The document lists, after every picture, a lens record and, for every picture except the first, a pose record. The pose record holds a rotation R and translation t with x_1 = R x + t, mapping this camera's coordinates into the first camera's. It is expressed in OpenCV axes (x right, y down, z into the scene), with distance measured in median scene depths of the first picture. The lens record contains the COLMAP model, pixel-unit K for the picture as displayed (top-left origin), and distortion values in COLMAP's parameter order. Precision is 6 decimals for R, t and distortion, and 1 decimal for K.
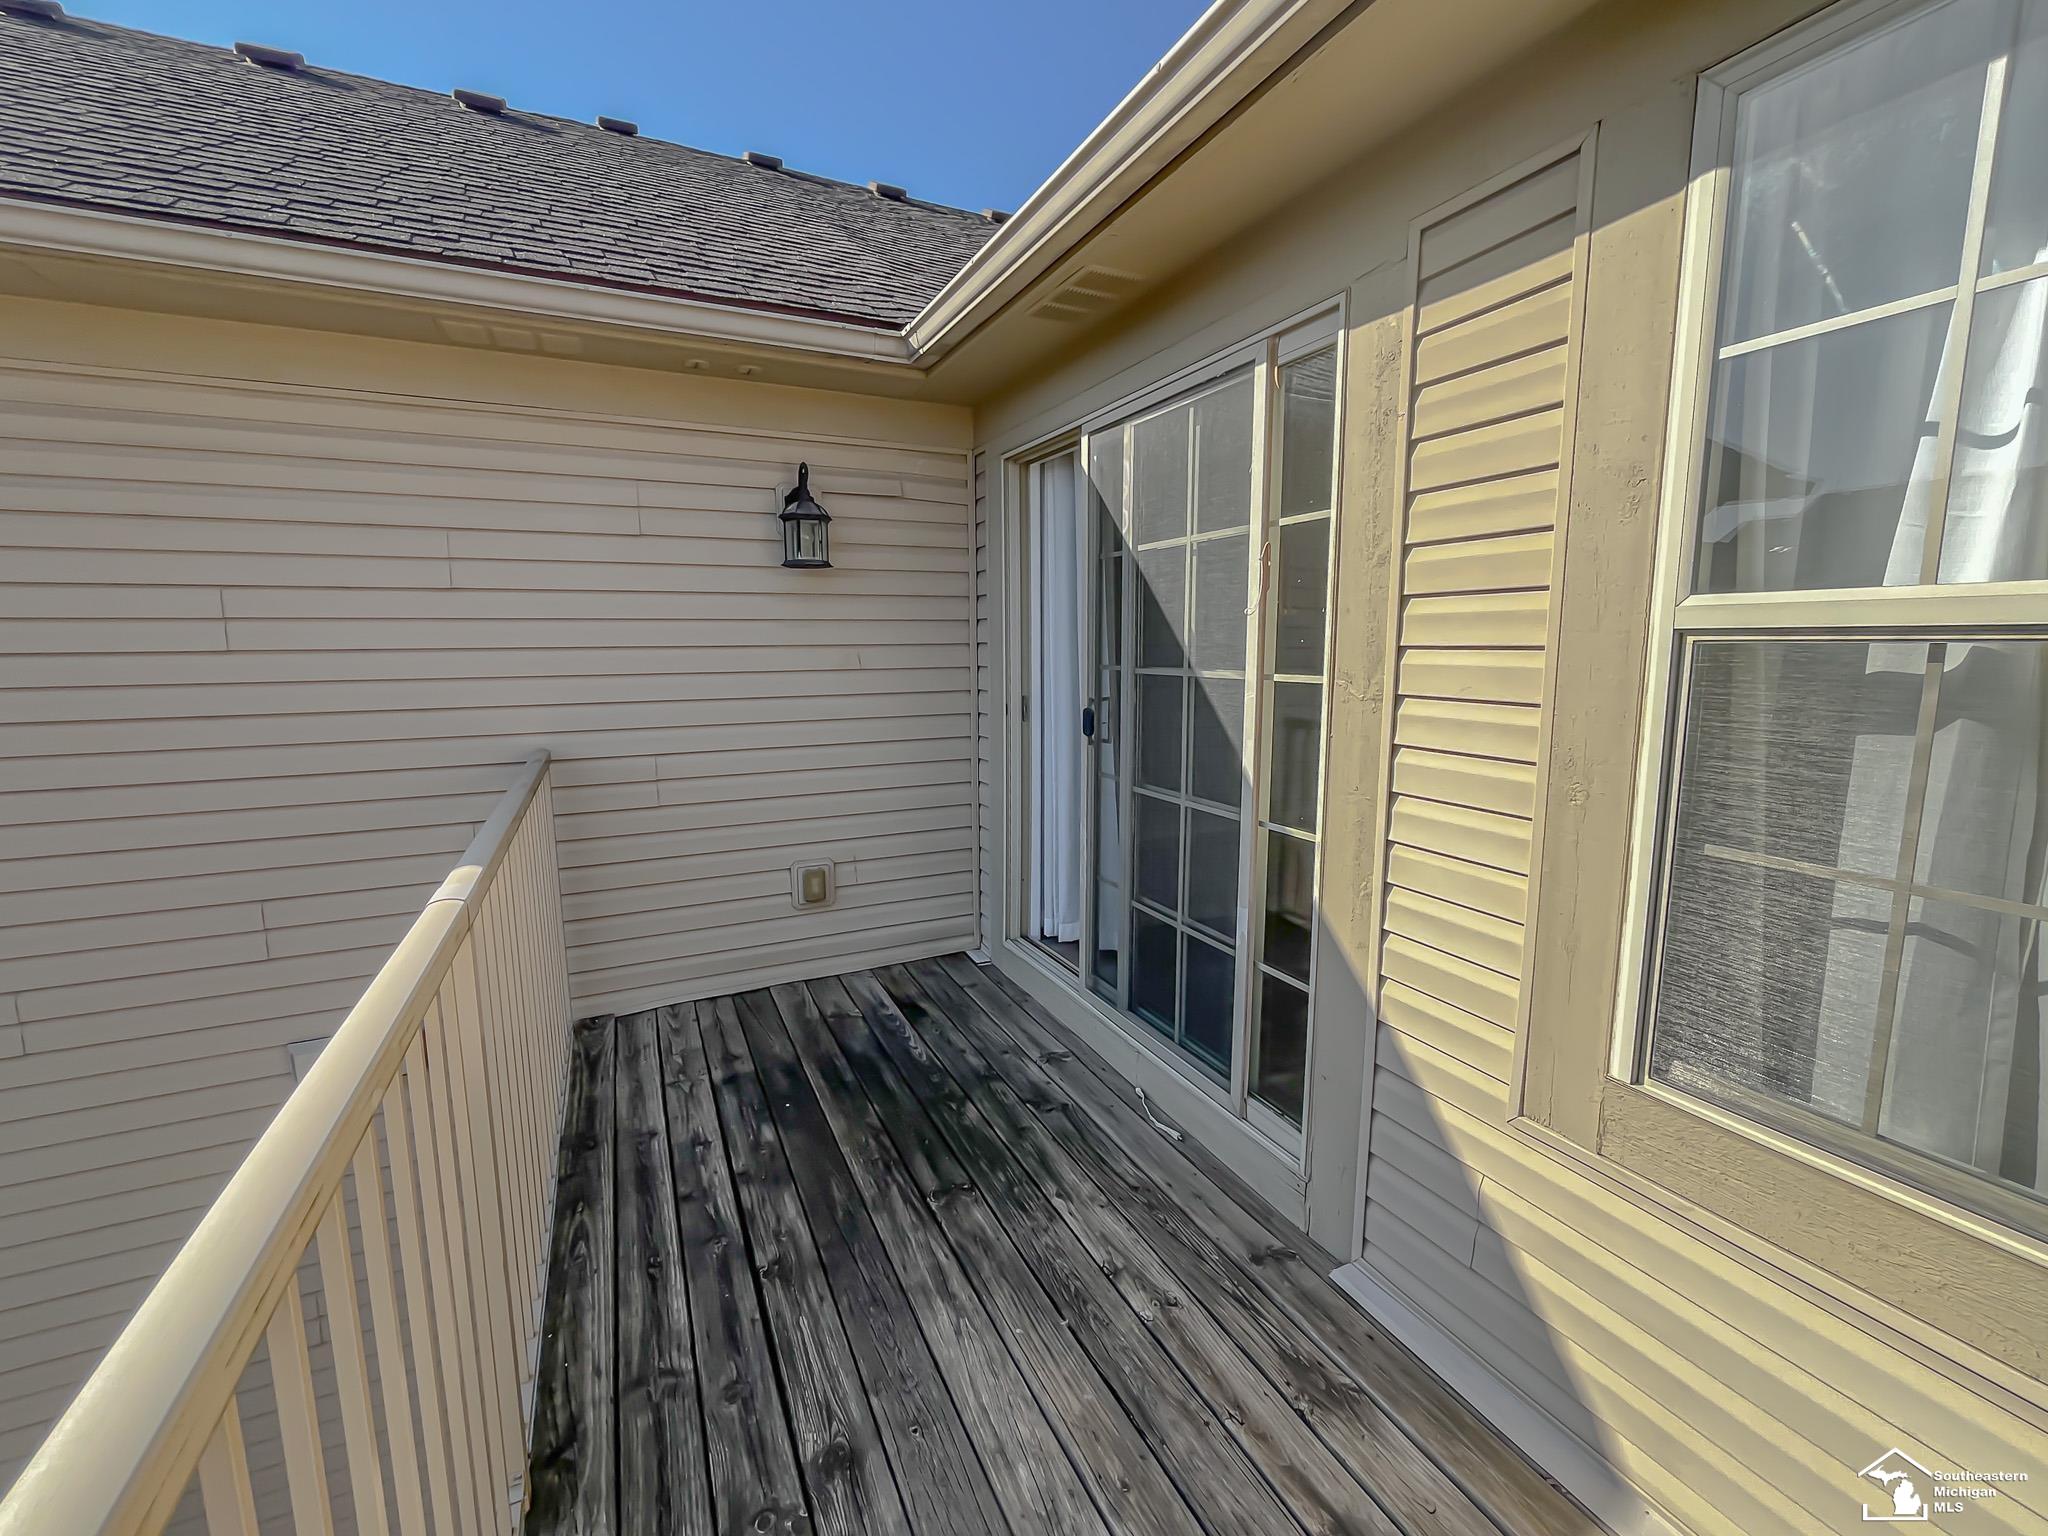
lens RADIAL K [[863.2, 0, 1021.6], [0, 863.2, 766.7], [0, 0, 1]] dist [0.001603, -0.002202]
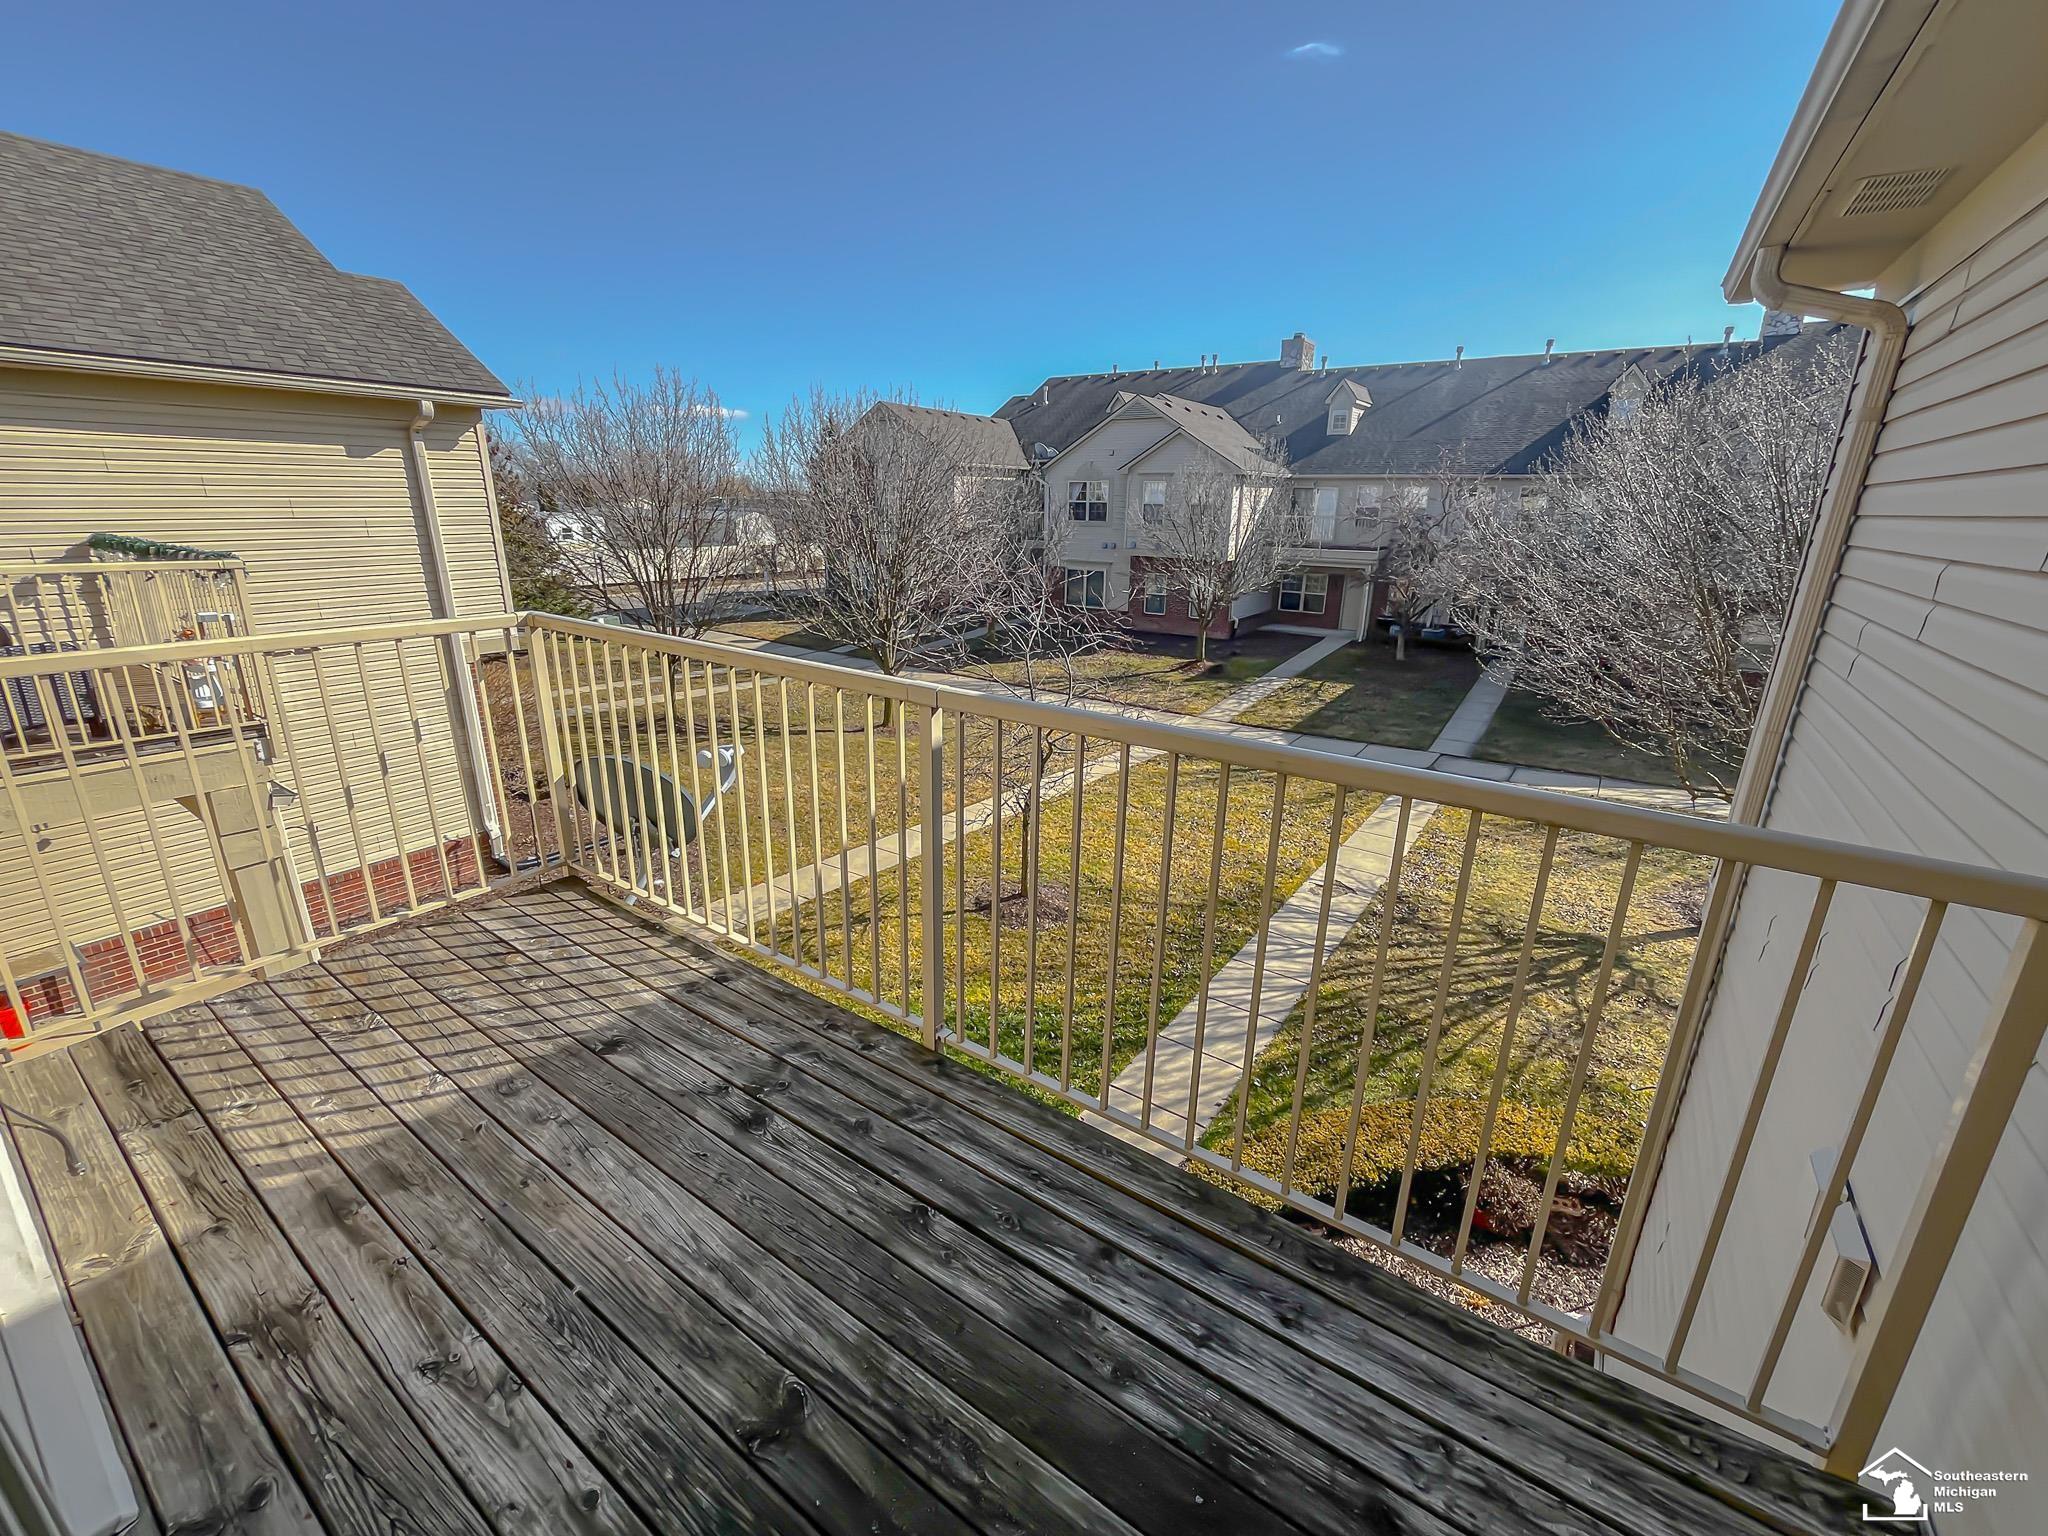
lens RADIAL K [[863.2, 0, 1019.5], [0, 863.2, 767.5], [0, 0, 1]] dist [0.001603, -0.002202]
pose [[-0.870371, 0.135766, -0.473309, -0.001215], [-0.083905, 0.906284, 0.414256, -0.264713], [0.485194, 0.400270, -0.777413, 1.606560]]
